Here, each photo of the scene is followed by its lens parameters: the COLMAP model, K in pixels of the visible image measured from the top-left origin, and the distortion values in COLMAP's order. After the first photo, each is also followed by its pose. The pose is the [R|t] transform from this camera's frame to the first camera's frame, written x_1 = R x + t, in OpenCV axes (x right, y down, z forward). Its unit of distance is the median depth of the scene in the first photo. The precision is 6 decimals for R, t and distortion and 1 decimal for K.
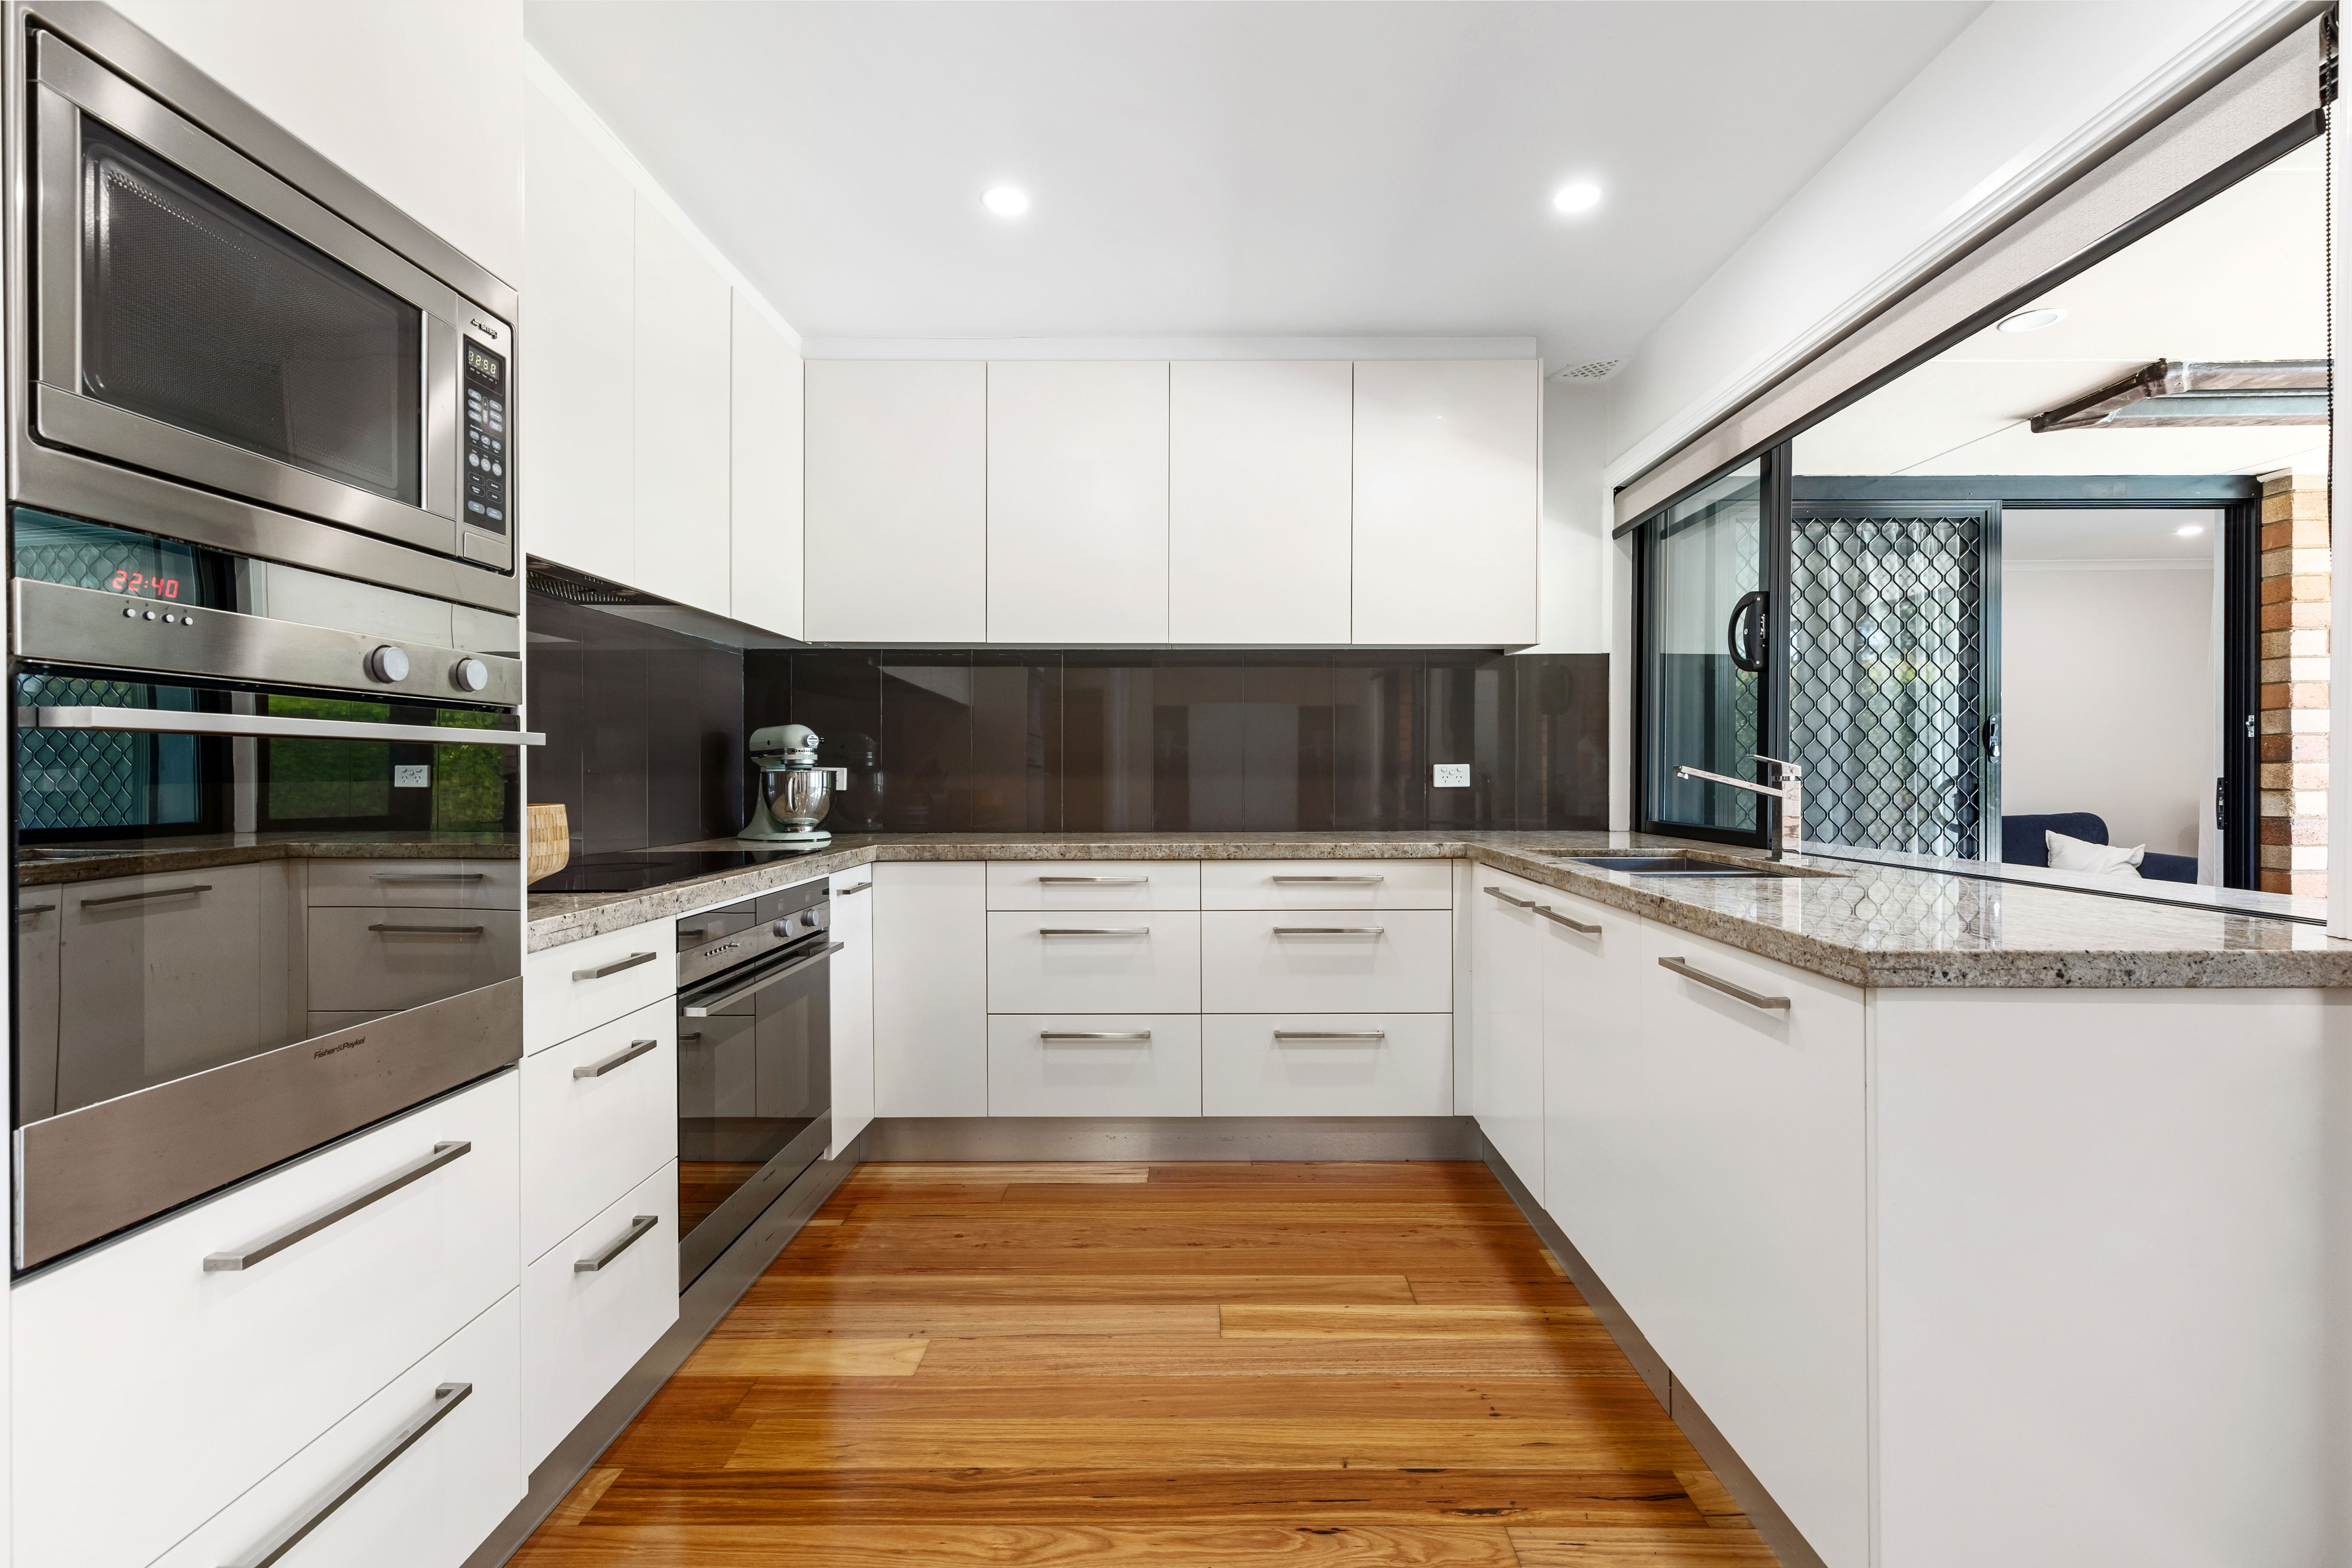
lens RADIAL K [[1056.1, 0, 1185.3], [0, 1056.1, 774.6], [0, 0, 1]] dist [0.005718, 0.000512]
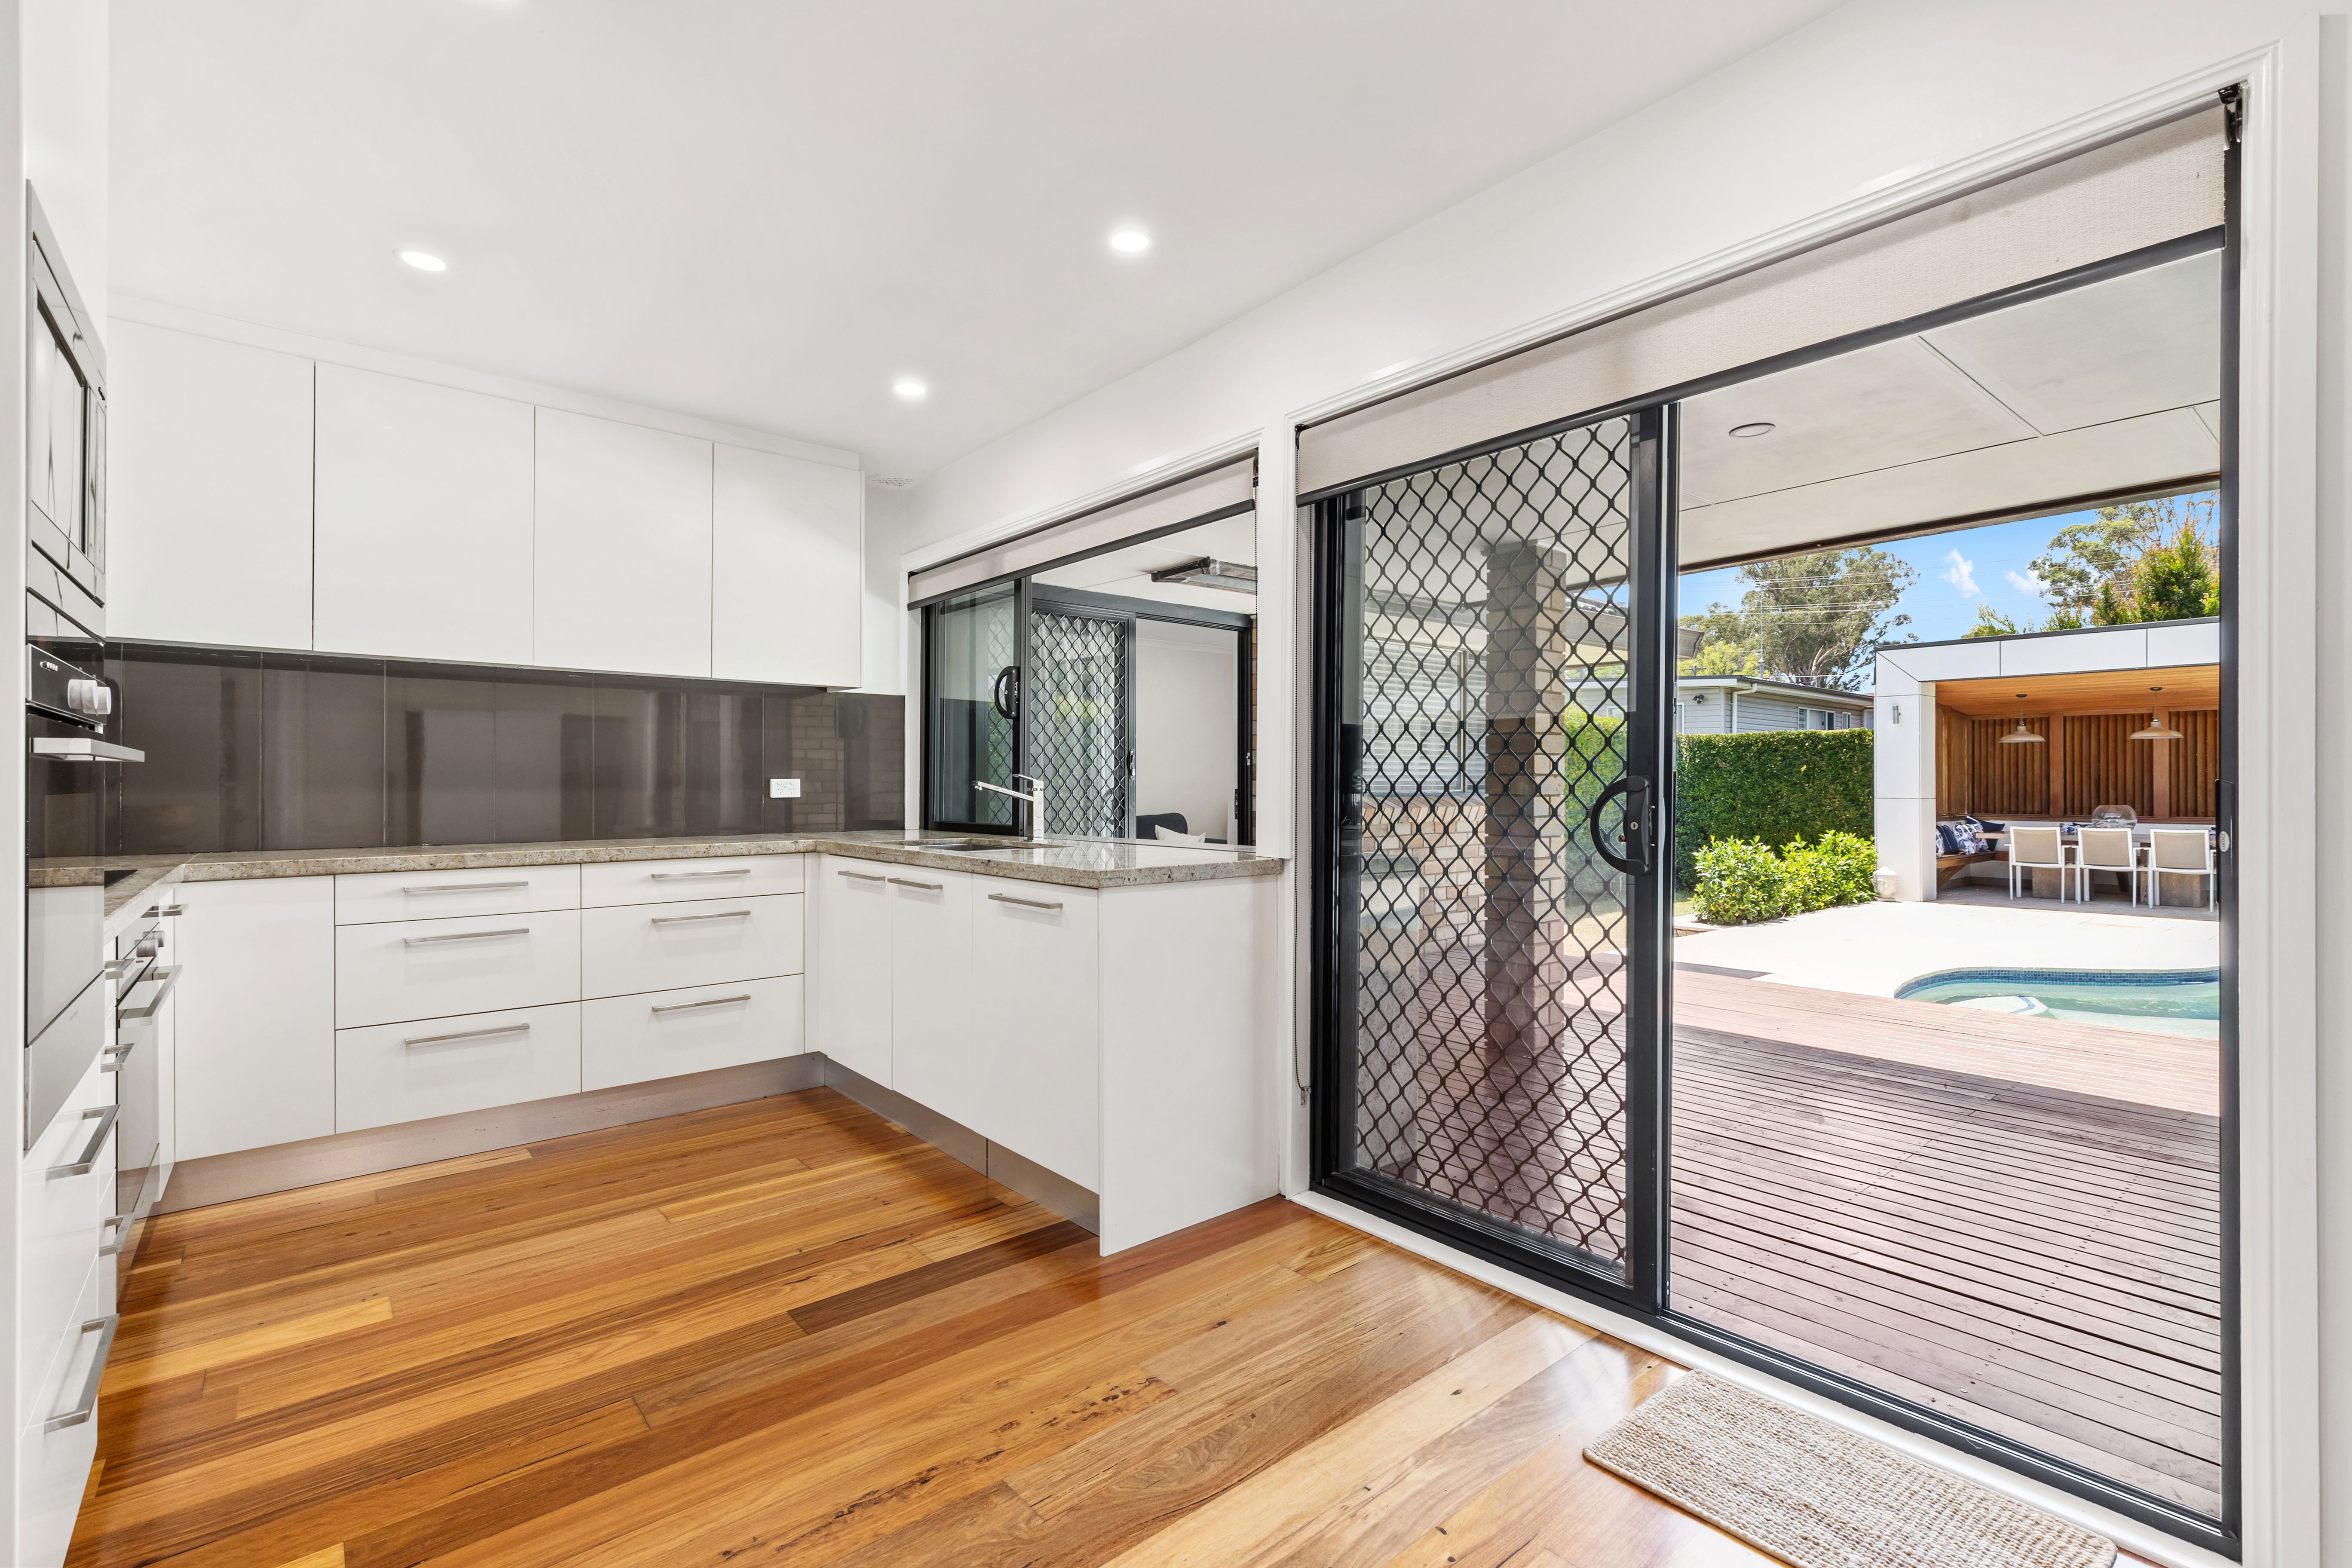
lens RADIAL K [[1056.1, 0, 1174.7], [0, 1056.1, 783.5], [0, 0, 1]] dist [0.005718, 0.000512]
pose [[0.762820, 0.000763, 0.646610, -0.232329], [0.001685, 0.999994, -0.003167, -0.000101], [-0.646608, 0.003505, 0.762814, -0.270506]]
